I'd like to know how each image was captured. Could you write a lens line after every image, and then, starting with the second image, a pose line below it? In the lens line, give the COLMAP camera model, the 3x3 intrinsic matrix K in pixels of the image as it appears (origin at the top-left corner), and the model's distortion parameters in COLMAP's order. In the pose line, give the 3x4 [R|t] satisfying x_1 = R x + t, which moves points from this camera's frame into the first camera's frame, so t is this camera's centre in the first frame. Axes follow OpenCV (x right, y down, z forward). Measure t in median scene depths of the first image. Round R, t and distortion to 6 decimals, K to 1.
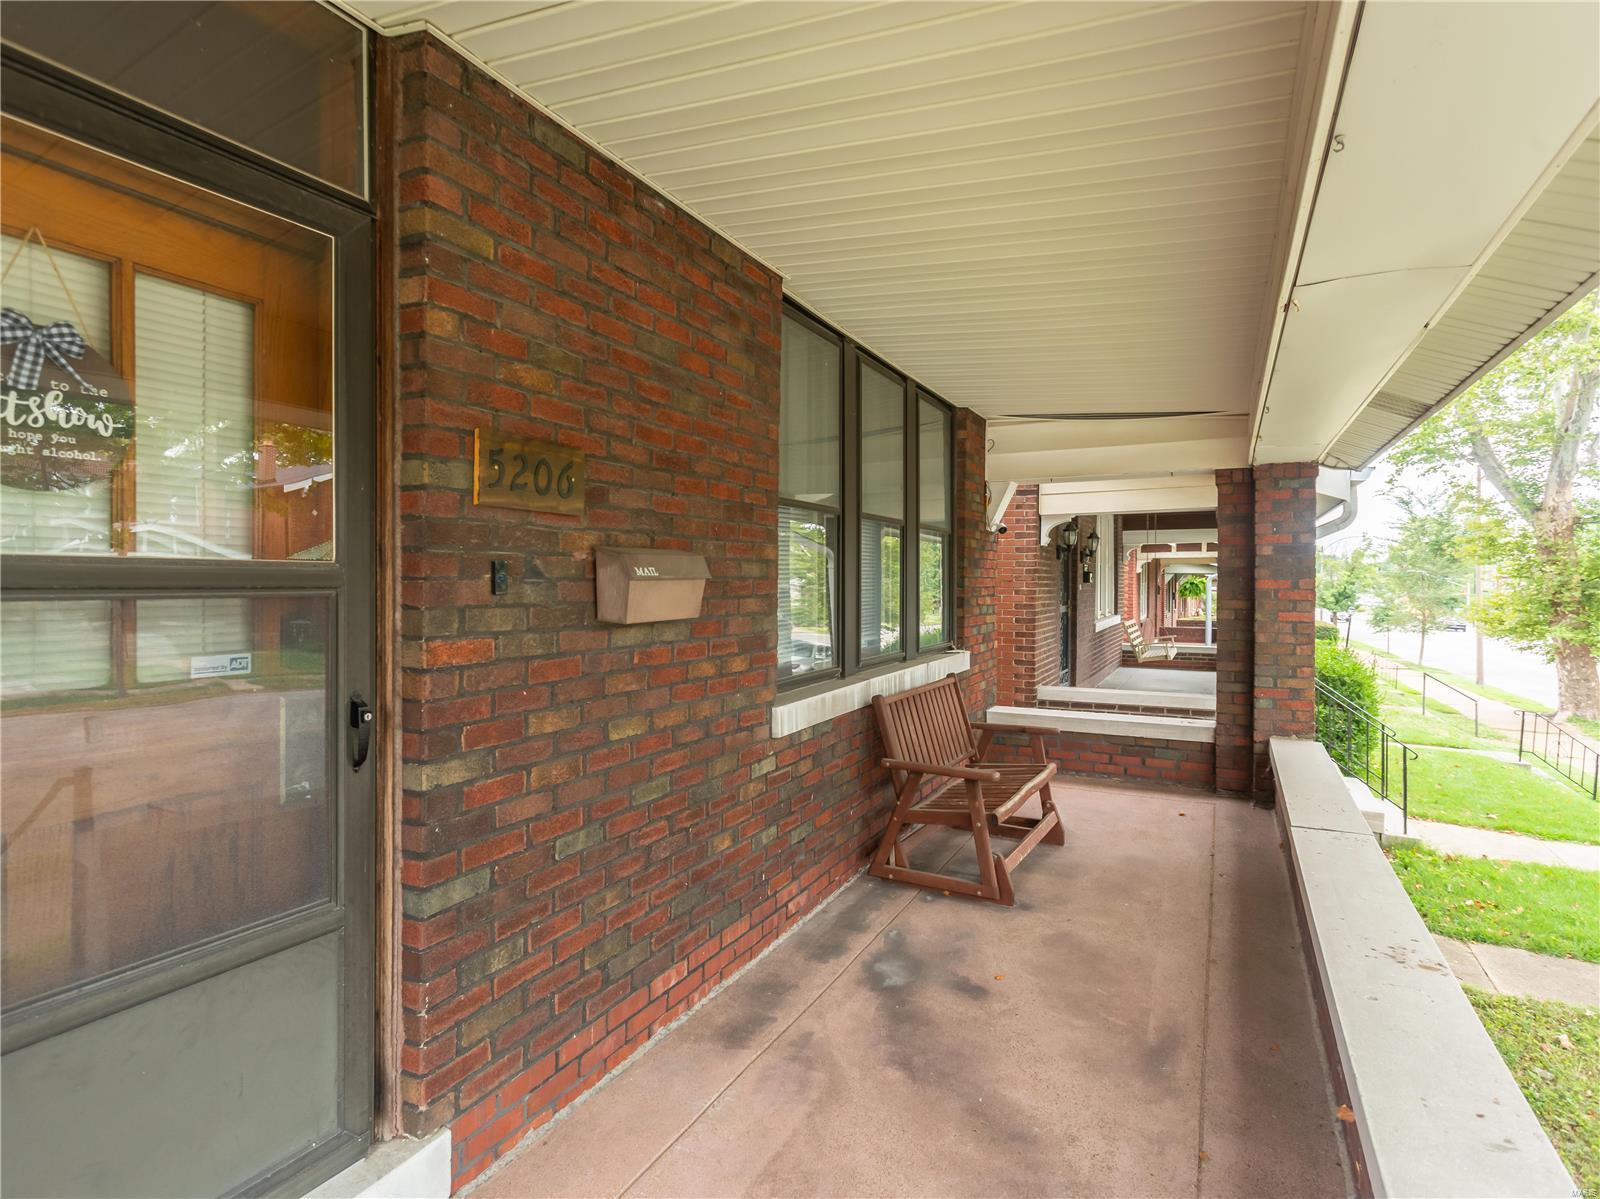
lens RADIAL K [[843.6, 0, 799.7], [0, 843.6, 592.0], [0, 0, 1]] dist [0.000063, 0.006394]
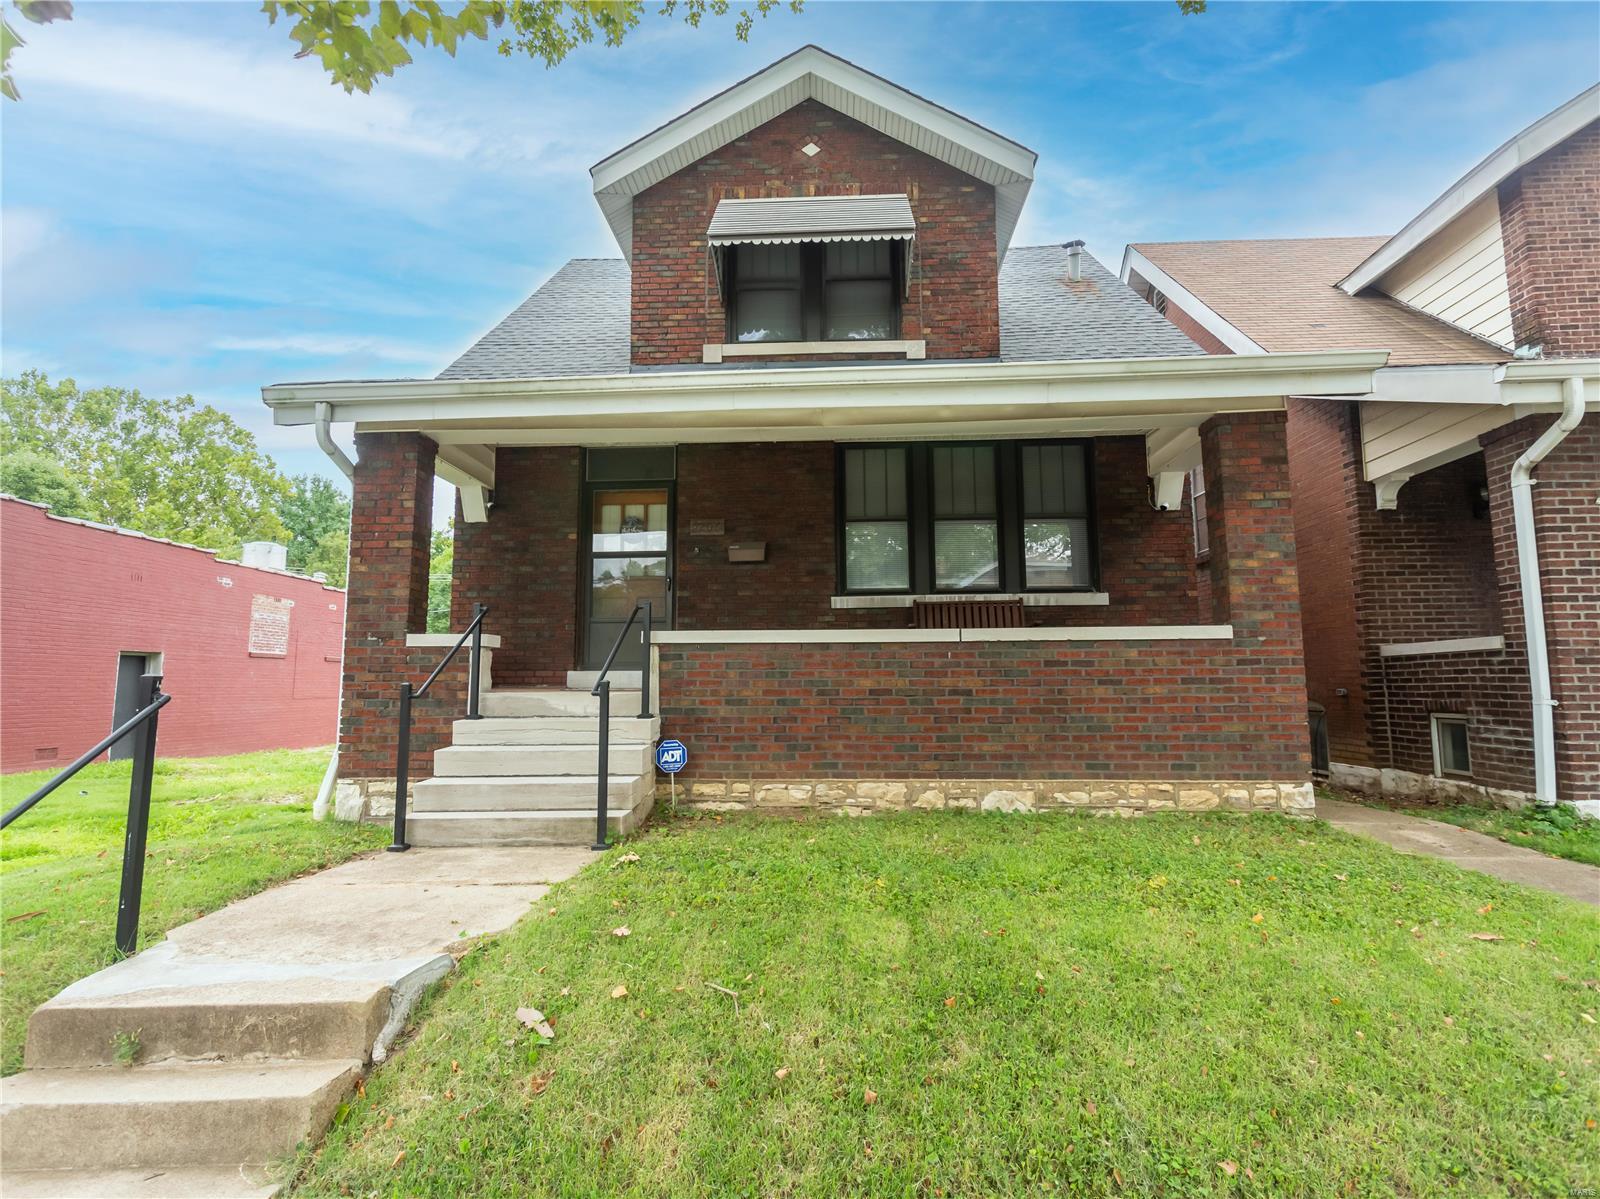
lens RADIAL K [[843.6, 0, 802.1], [0, 843.6, 598.0], [0, 0, 1]] dist [0.000063, 0.006394]
pose [[0.414663, -0.105187, -0.903875, 3.107395], [-0.003237, 0.993120, -0.117057, 0.600358], [0.909969, 0.051465, 0.411469, -0.244639]]
